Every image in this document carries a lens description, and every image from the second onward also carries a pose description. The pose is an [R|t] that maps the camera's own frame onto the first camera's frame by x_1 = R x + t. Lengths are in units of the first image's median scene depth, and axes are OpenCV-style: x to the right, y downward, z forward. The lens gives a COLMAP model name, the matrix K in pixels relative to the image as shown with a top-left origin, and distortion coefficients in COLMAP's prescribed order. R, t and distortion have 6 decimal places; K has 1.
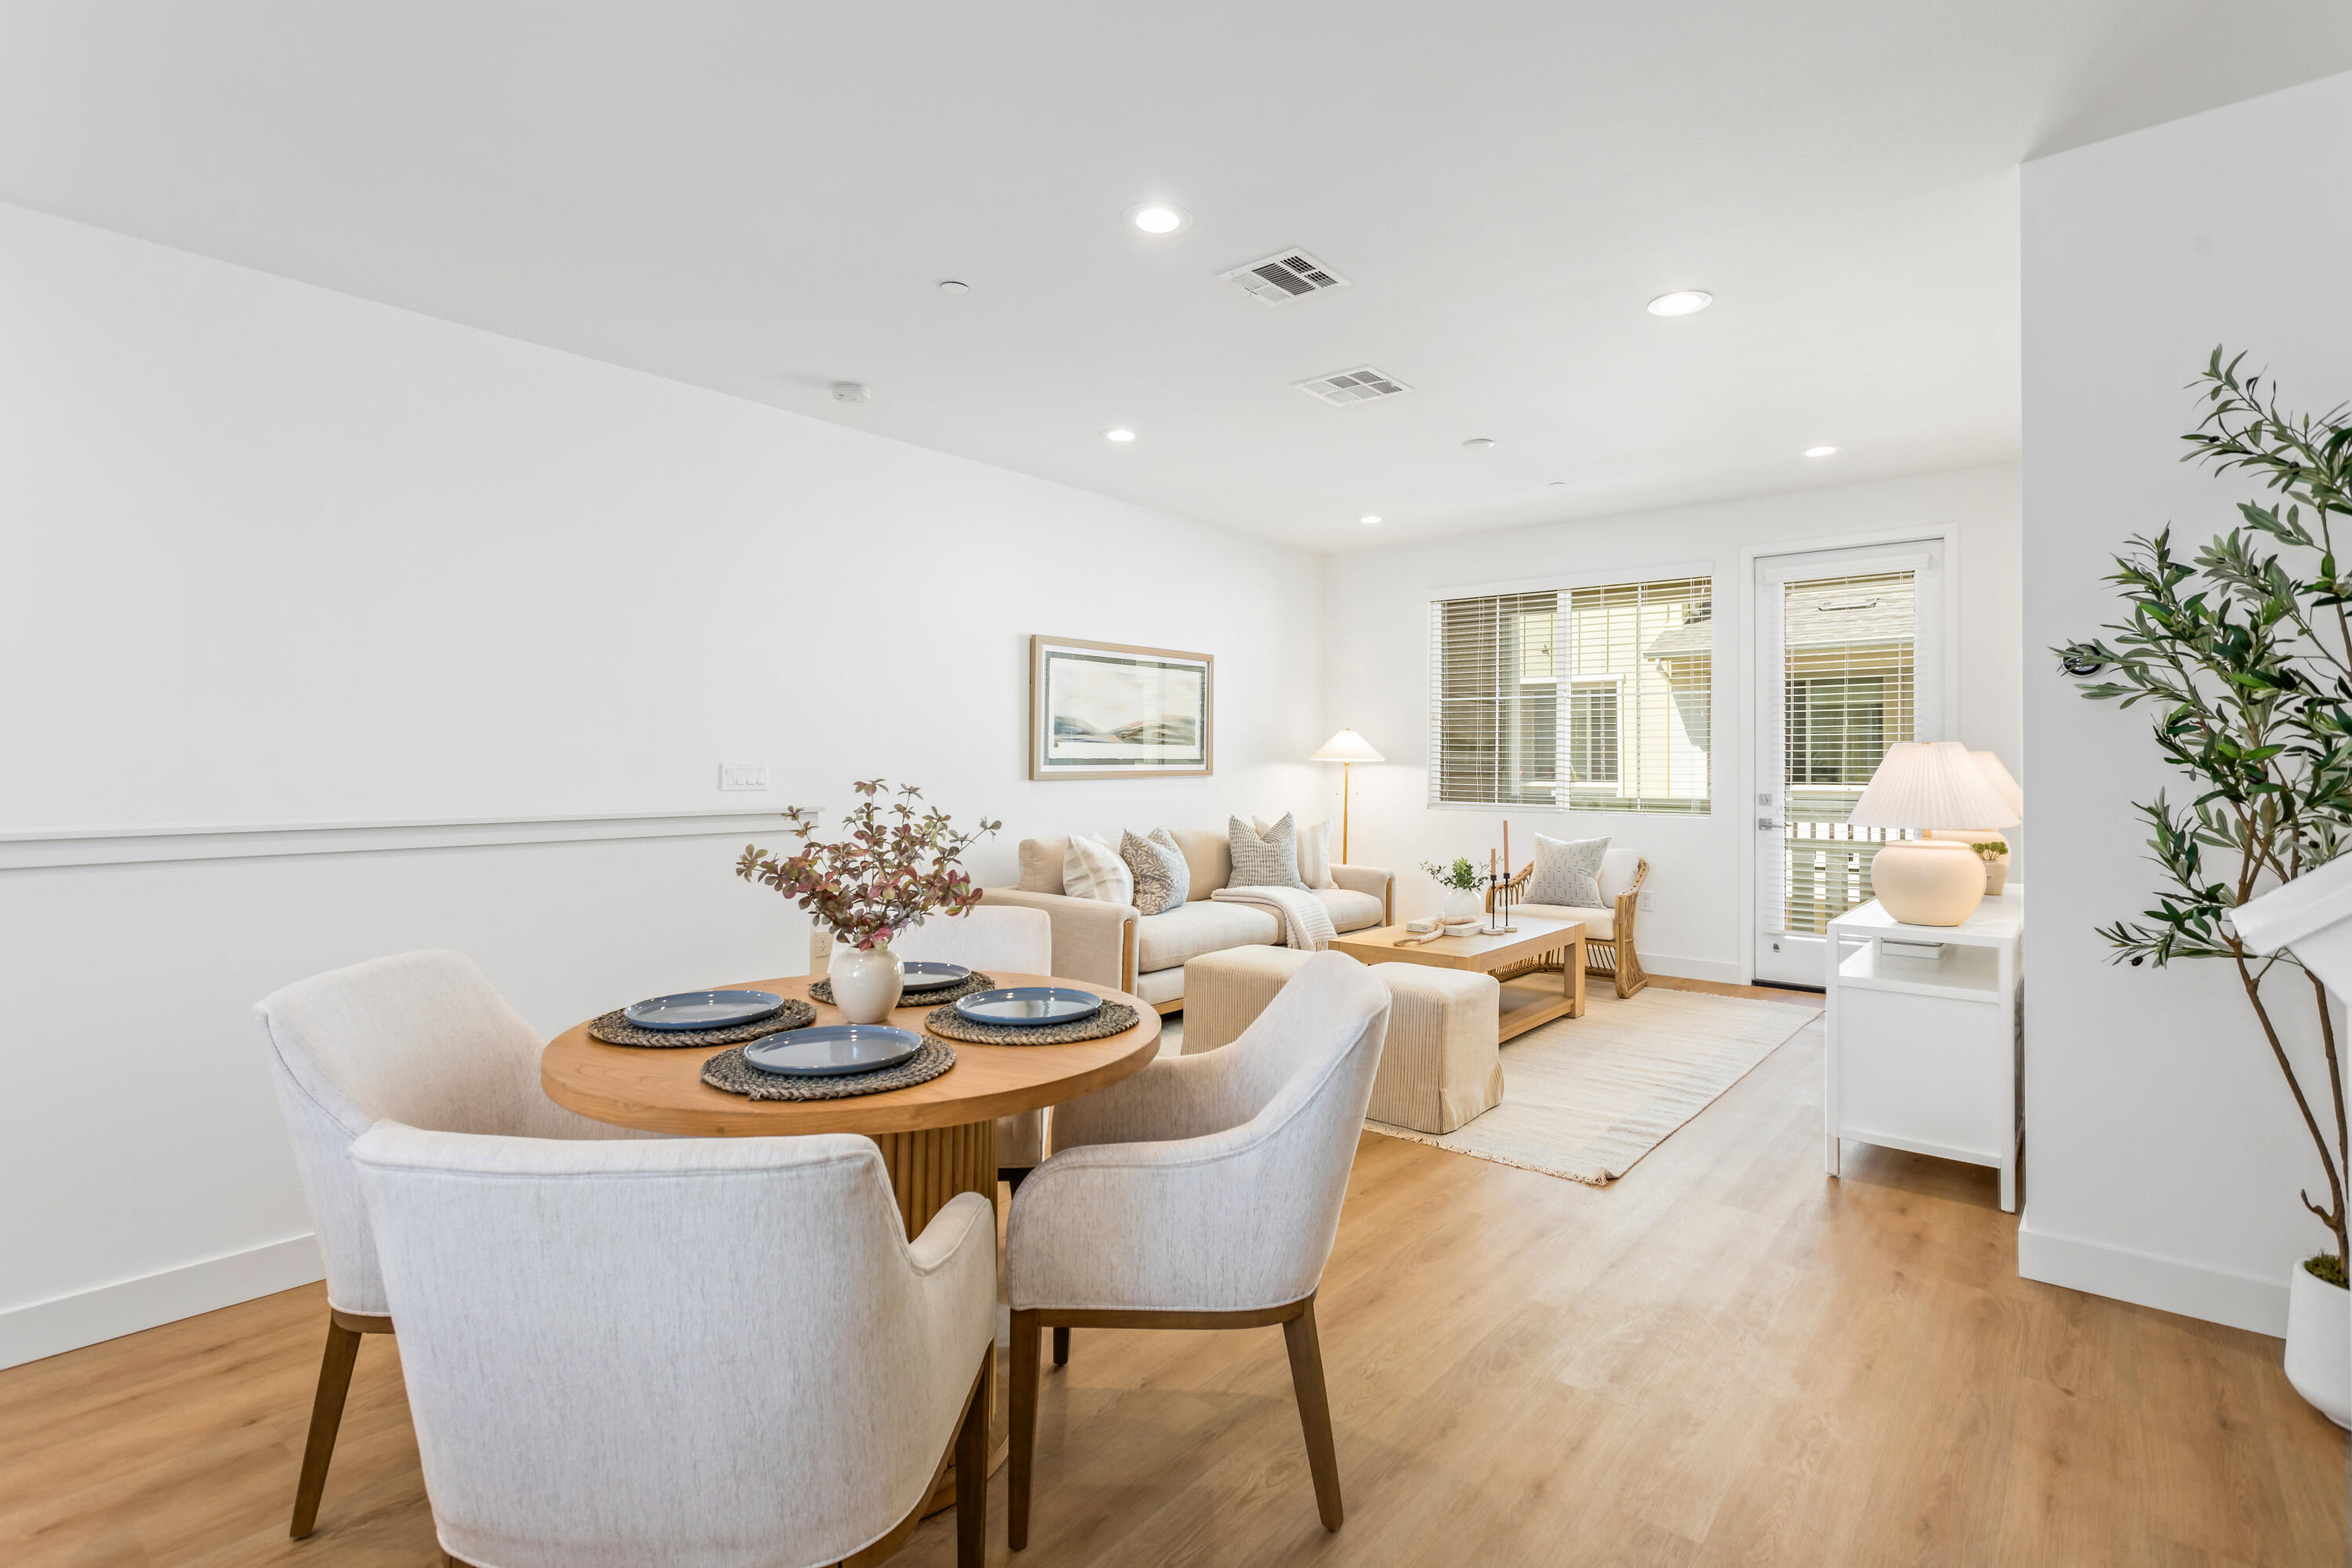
lens RADIAL K [[1136.6, 0, 1175.1], [0, 1136.6, 776.5], [0, 0, 1]] dist [-0.002018, -0.000165]
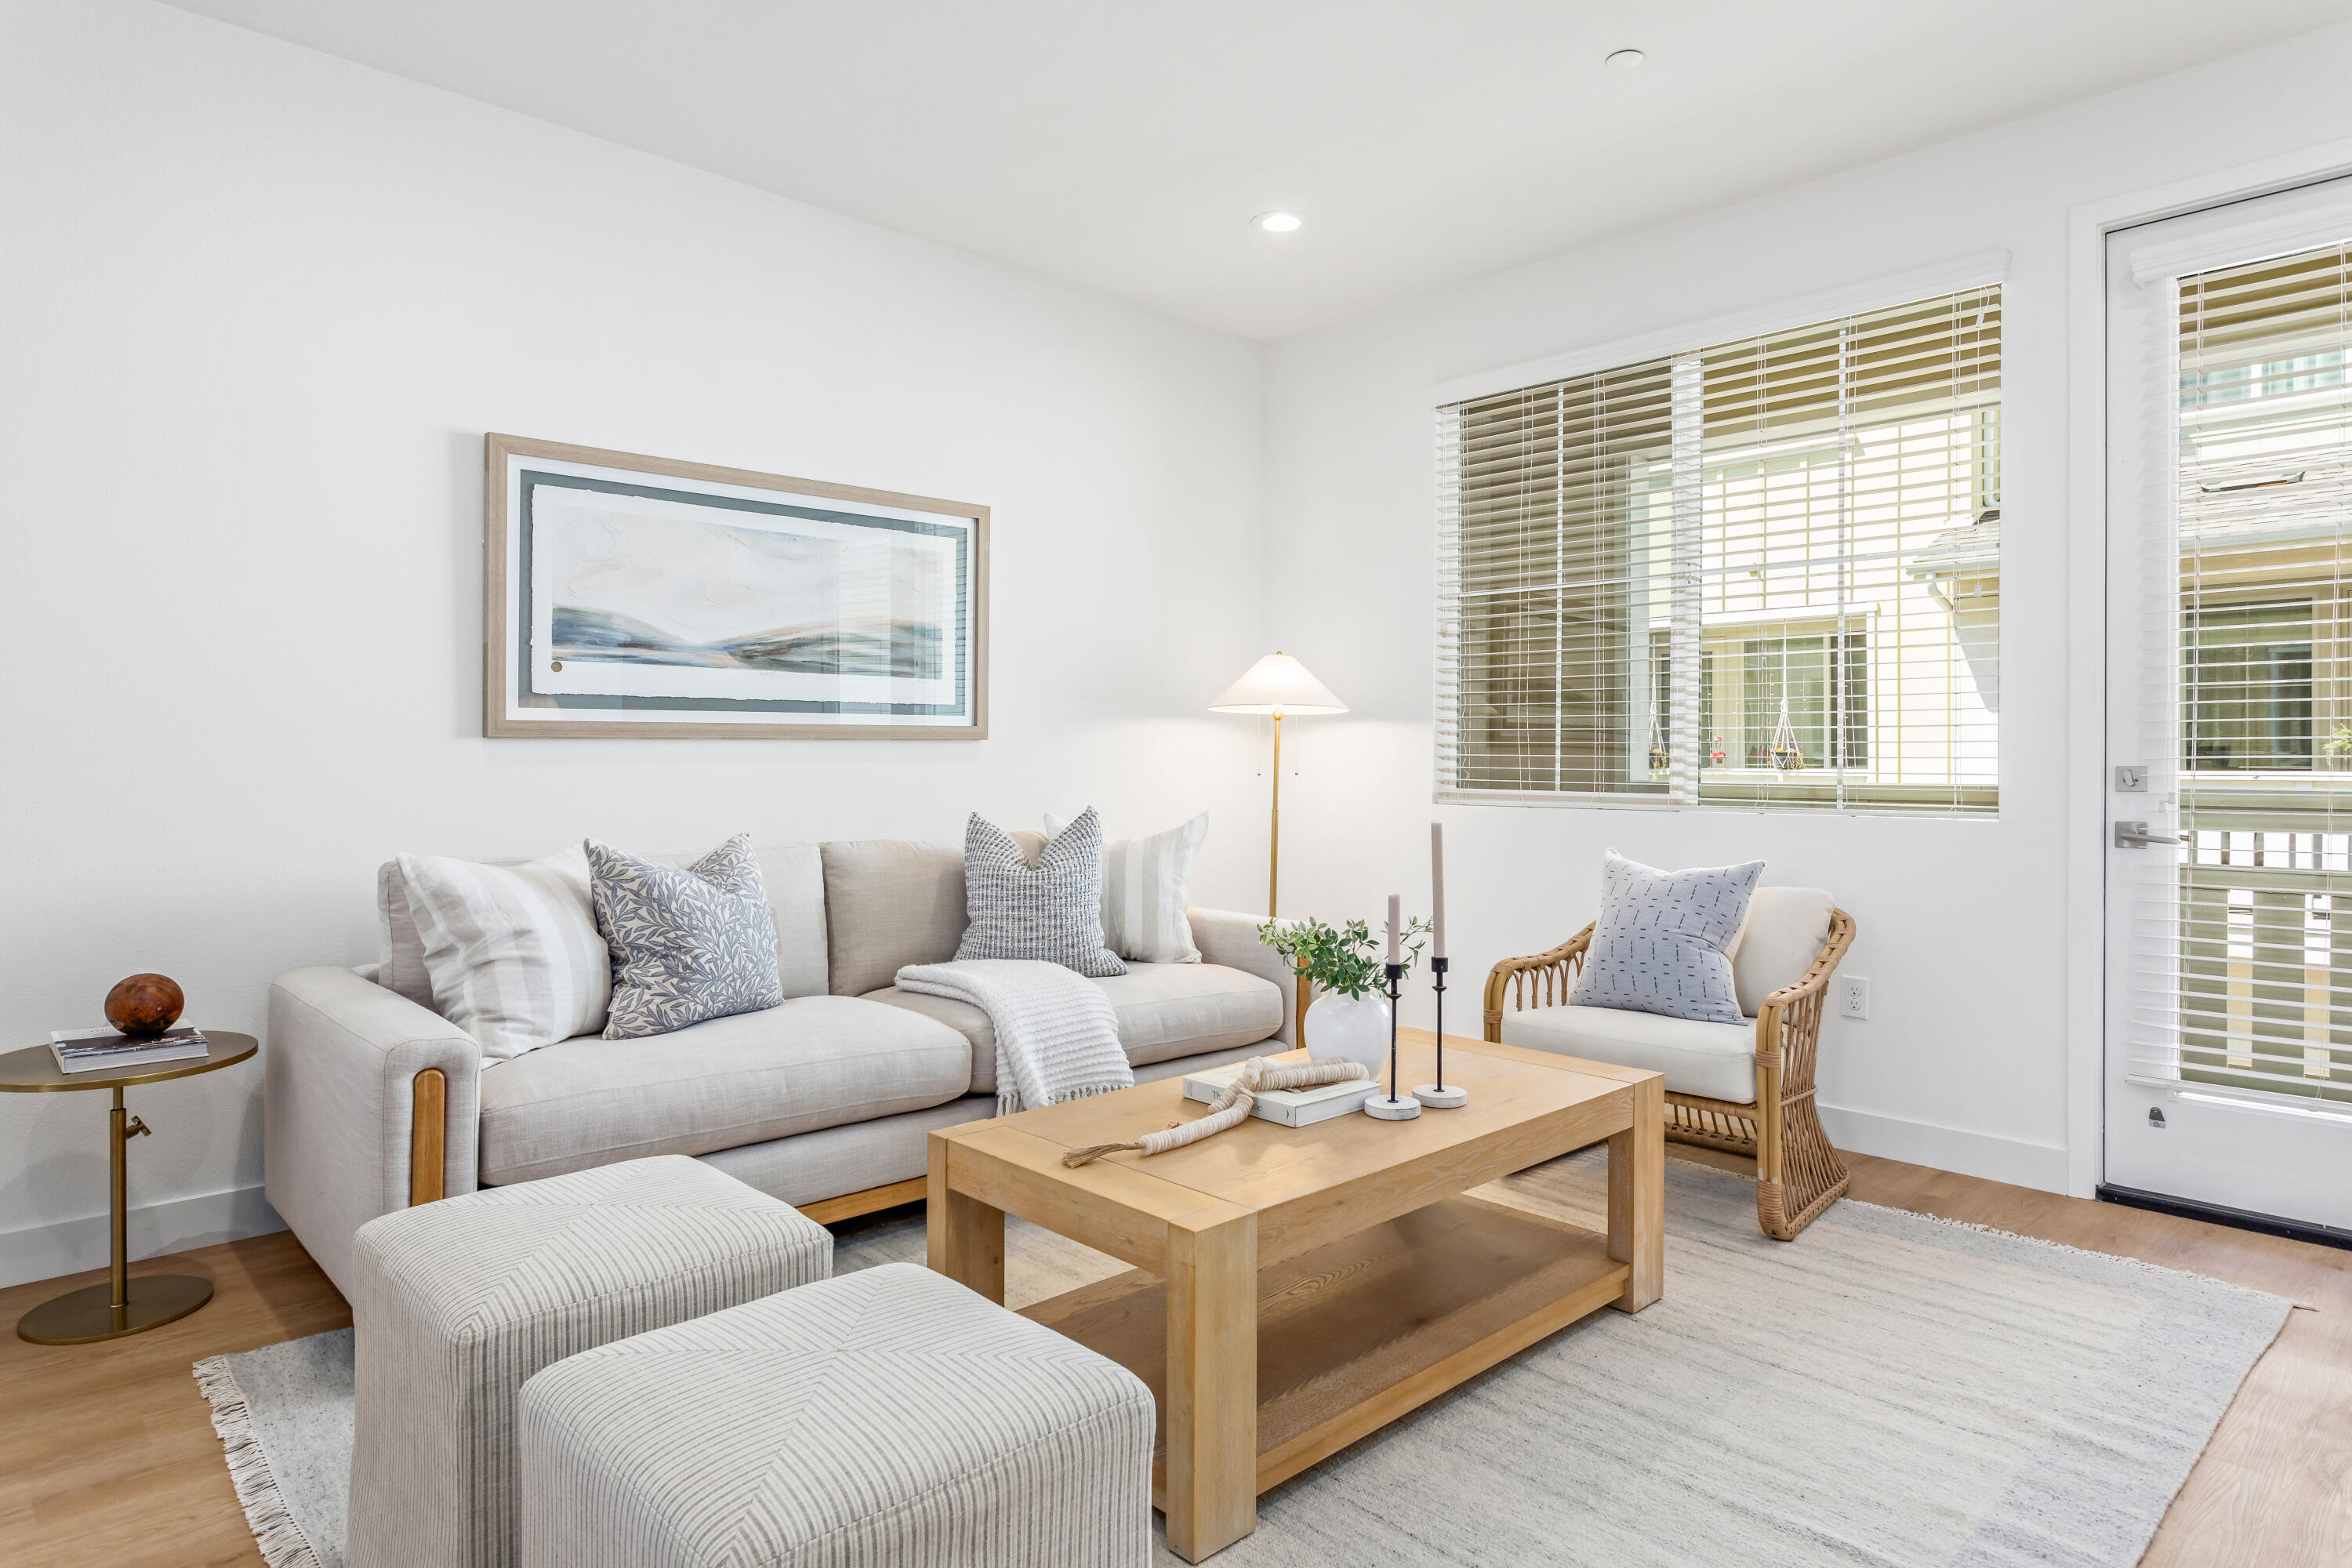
lens RADIAL K [[1360.2, 0, 1175.9], [0, 1360.2, 776.0], [0, 0, 1]] dist [-0.002784, 0.003018]
pose [[0.993042, -0.000770, -0.117760, 0.213076], [0.001084, 0.999996, 0.002606, 0.017018], [0.117757, -0.002716, 0.993039, 0.430956]]
